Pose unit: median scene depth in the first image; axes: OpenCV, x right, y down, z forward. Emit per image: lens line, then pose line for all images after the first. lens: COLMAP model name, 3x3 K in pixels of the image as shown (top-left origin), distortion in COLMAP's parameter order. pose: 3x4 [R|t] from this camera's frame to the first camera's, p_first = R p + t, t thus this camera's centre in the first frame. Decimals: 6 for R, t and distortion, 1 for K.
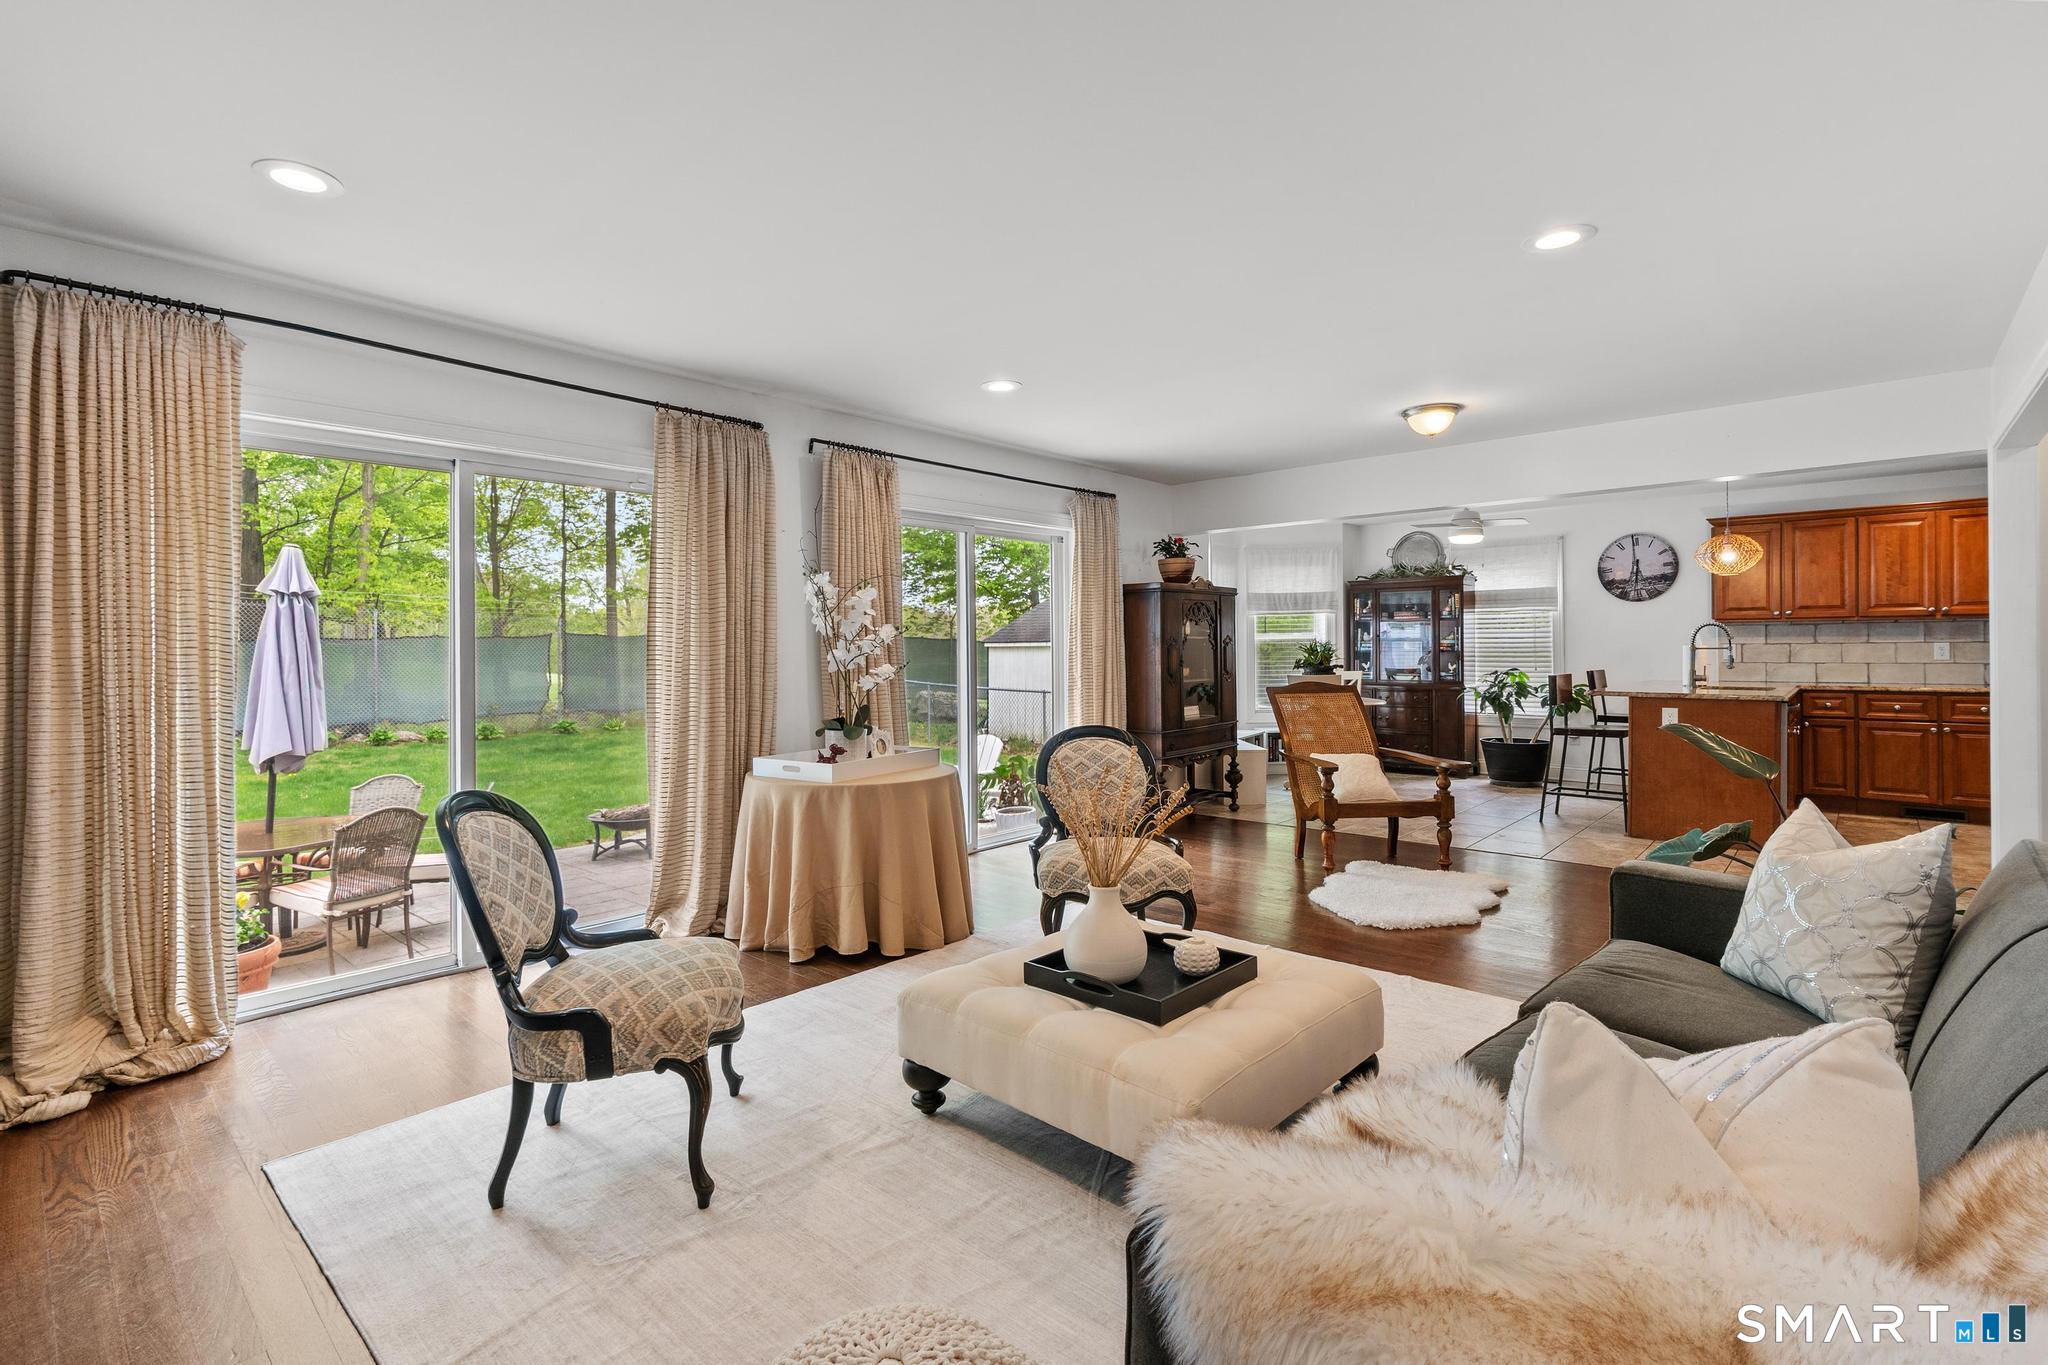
lens RADIAL K [[929.1, 0, 1017.4], [0, 929.1, 650.0], [0, 0, 1]] dist [-0.002237, 0.000742]
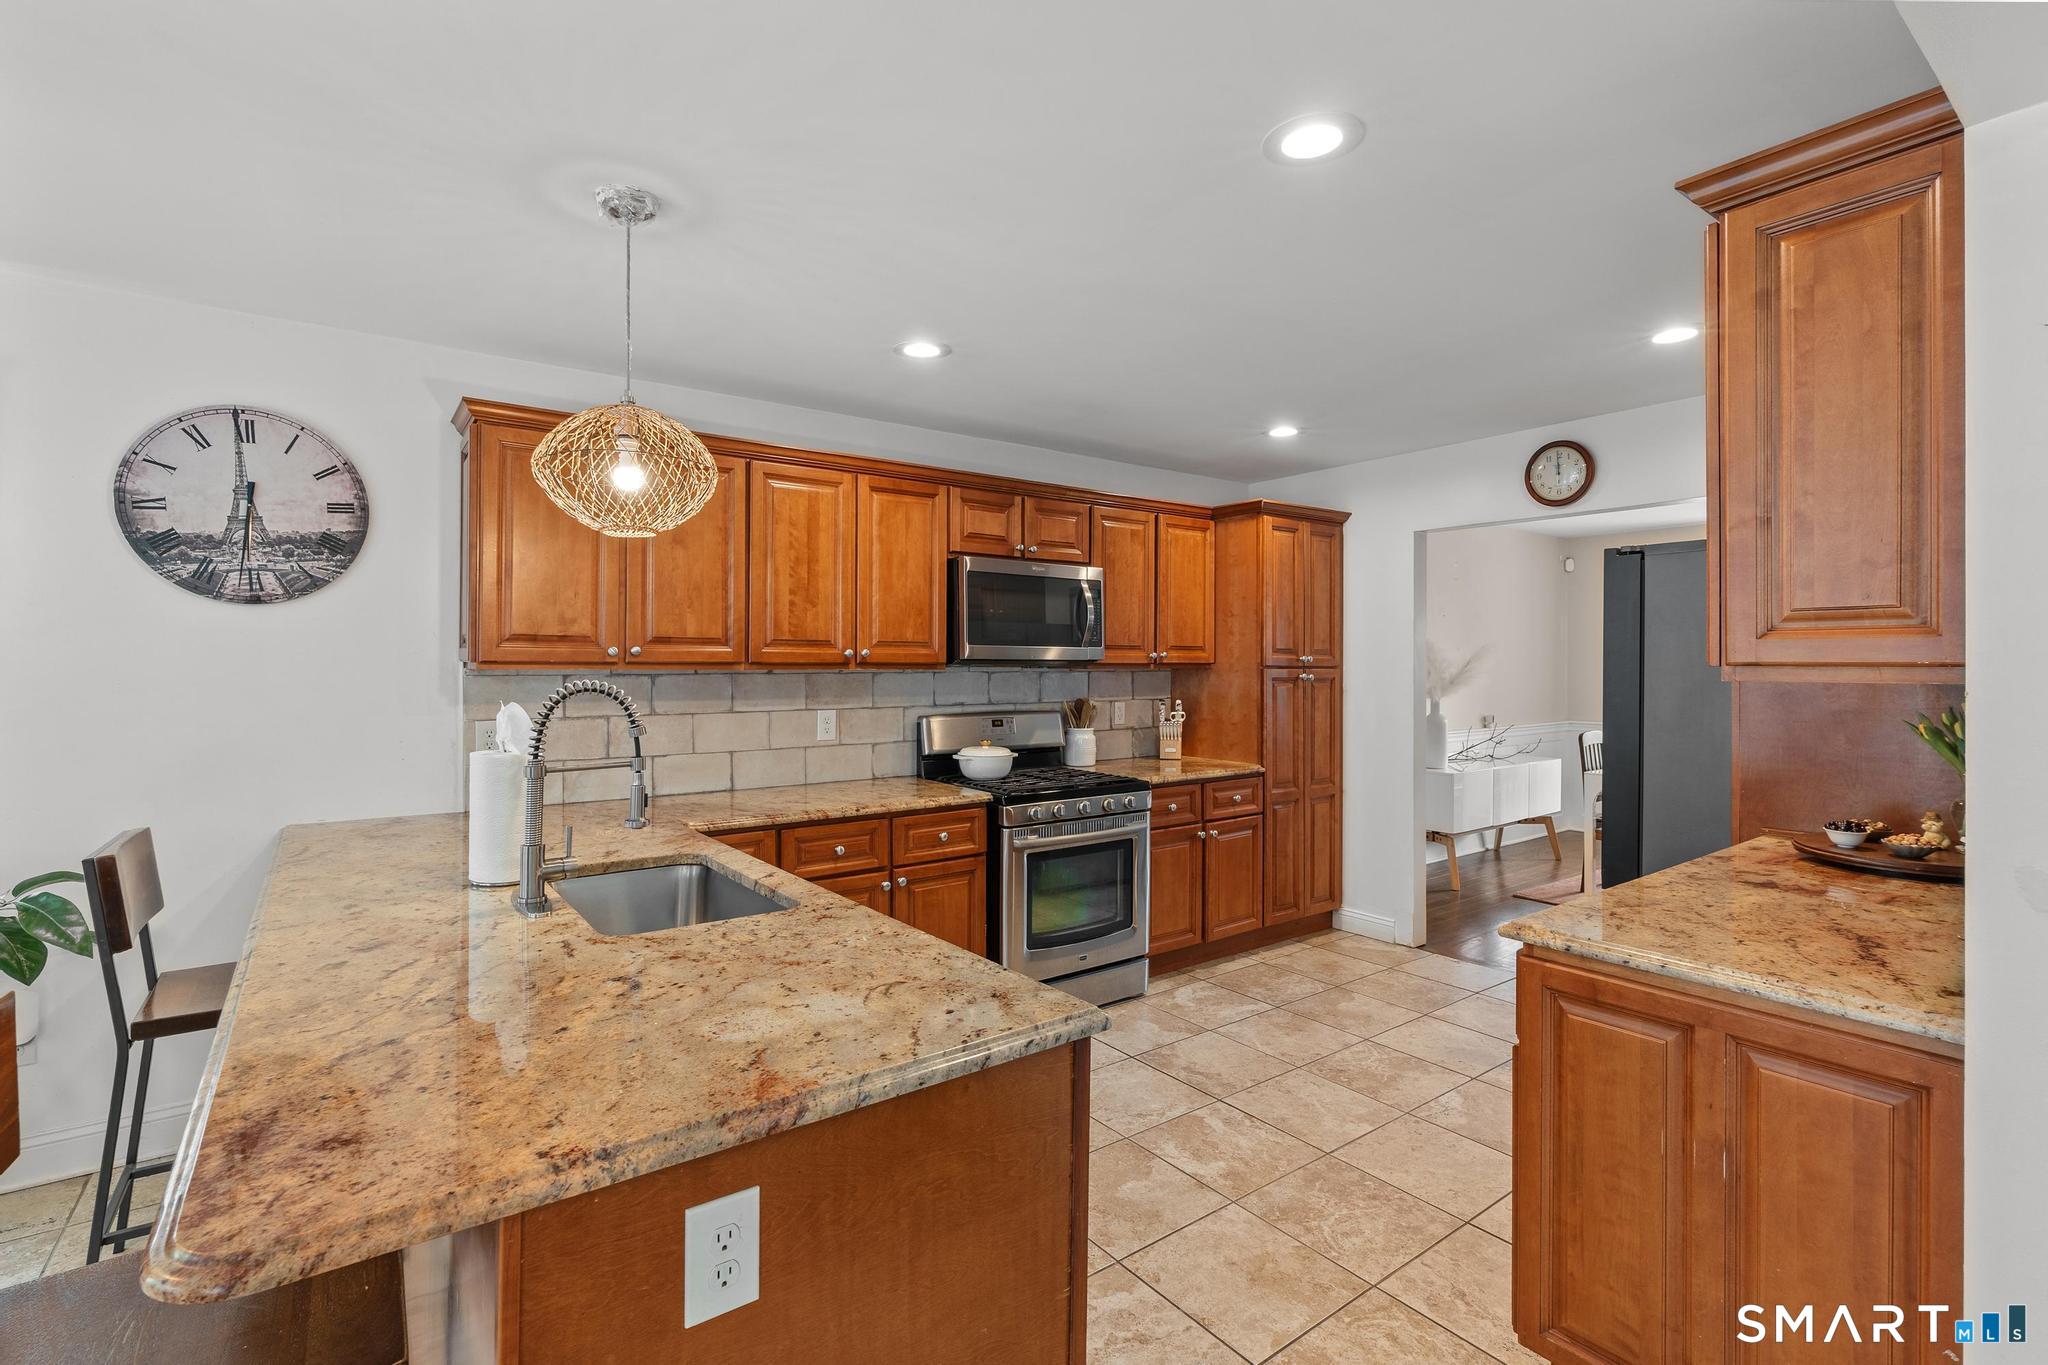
lens RADIAL K [[929.1, 0, 1017.4], [0, 929.1, 650.0], [0, 0, 1]] dist [-0.002237, 0.000742]
pose [[0.197499, 0.016074, 0.980171, 0.410289], [-0.001830, 0.999870, -0.016028, -0.031787], [-0.980301, 0.001372, 0.197503, 0.692178]]
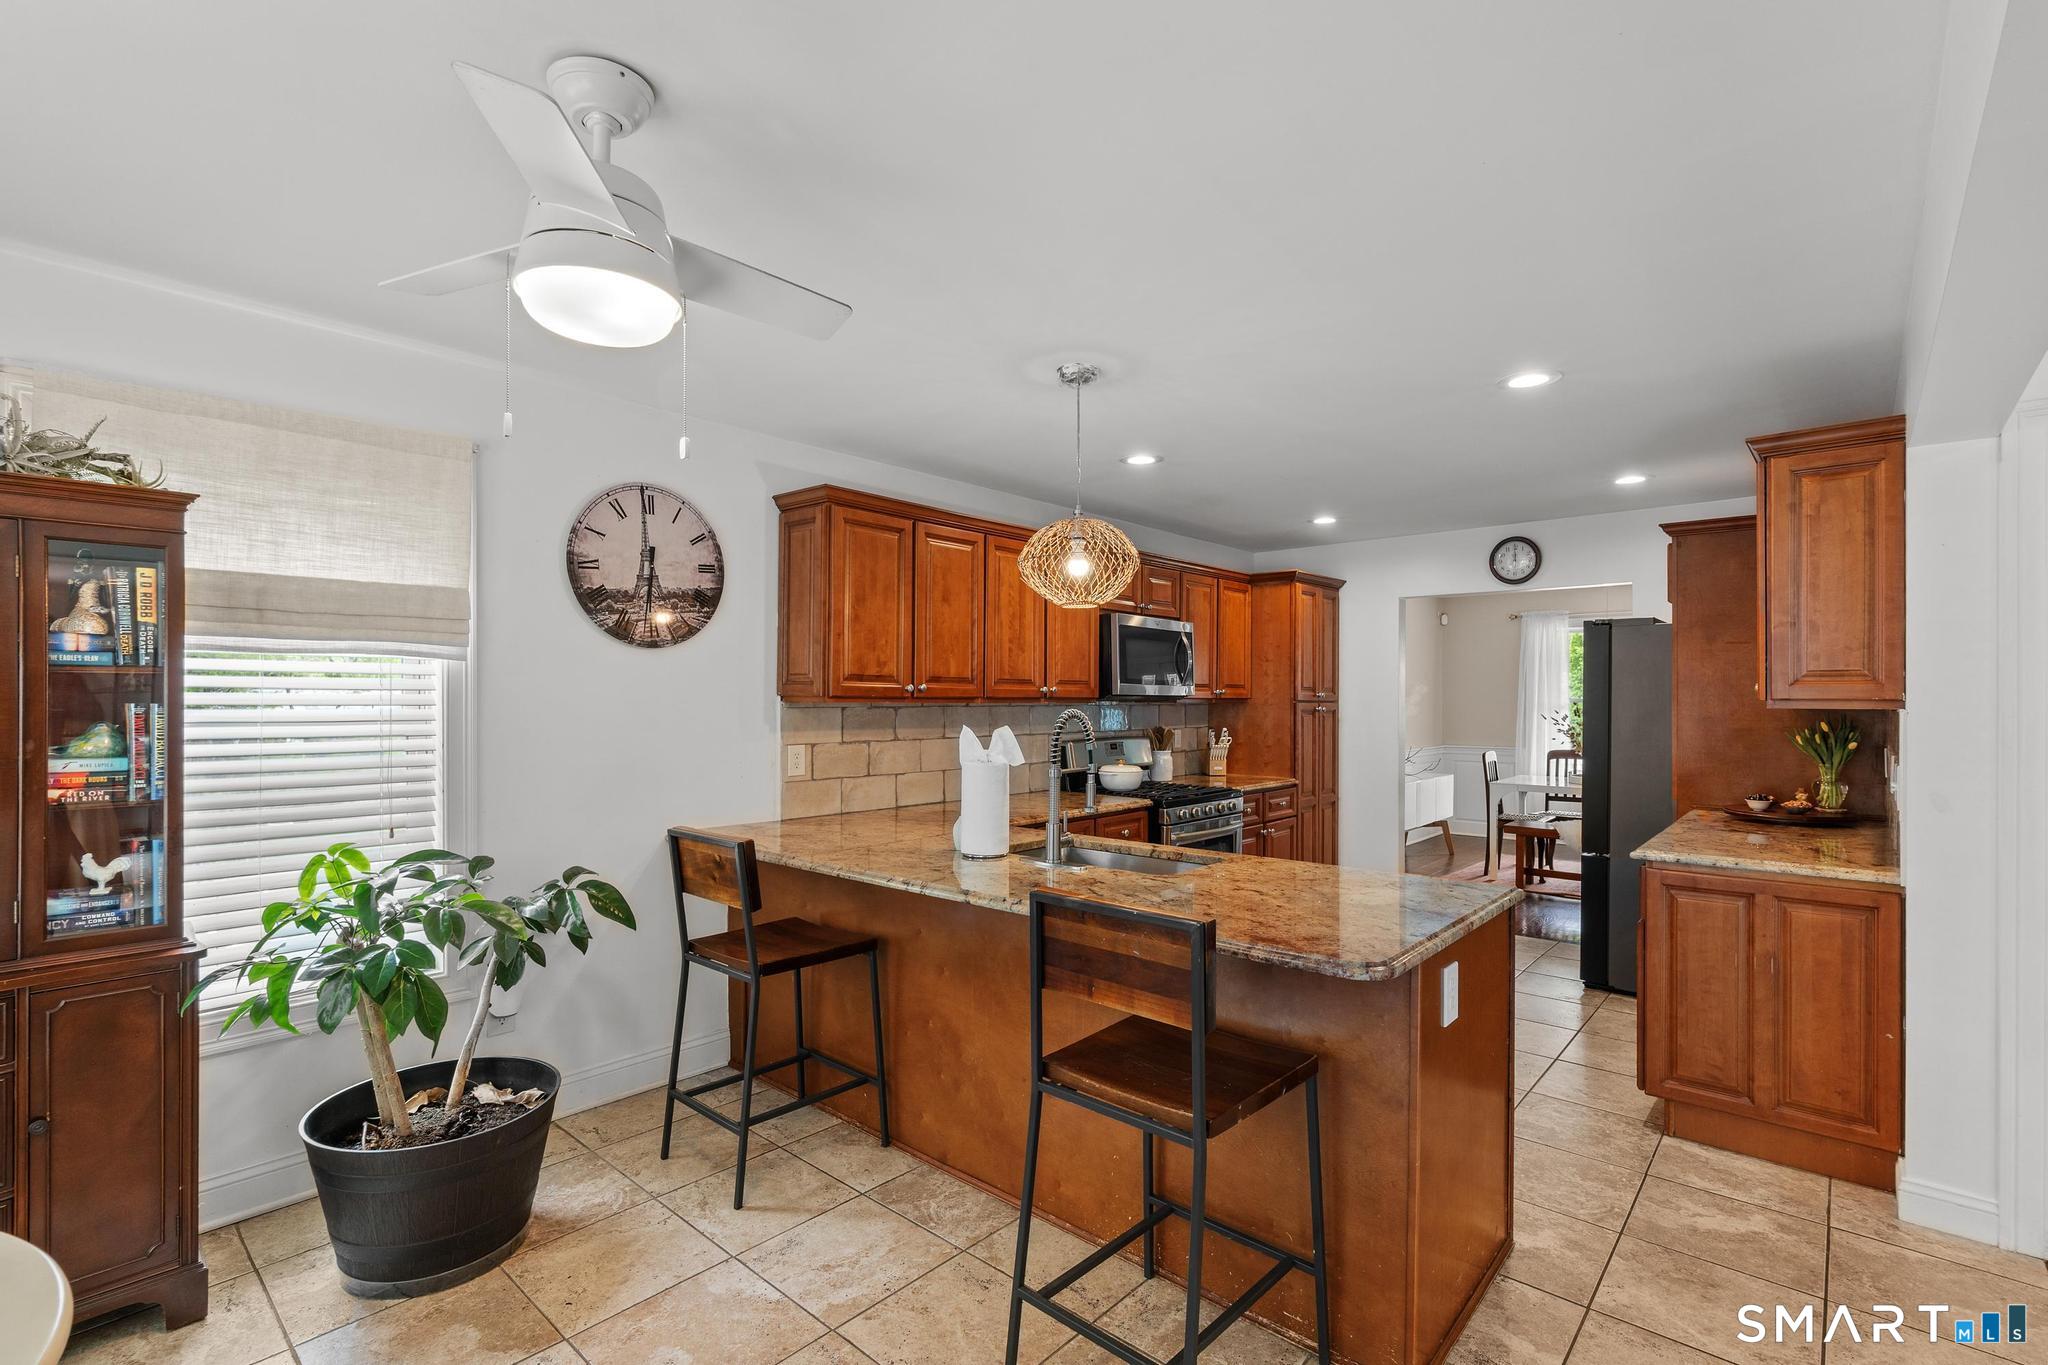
lens RADIAL K [[934.4, 0, 1024.0], [0, 934.4, 682.5], [0, 0, 1]] dist [-0.000278, -0.000377]
pose [[-0.013067, 0.019267, 0.999729, 0.261507], [-0.003007, 0.999809, -0.019308, -0.030751], [-0.999910, -0.003258, -0.013006, 0.891047]]
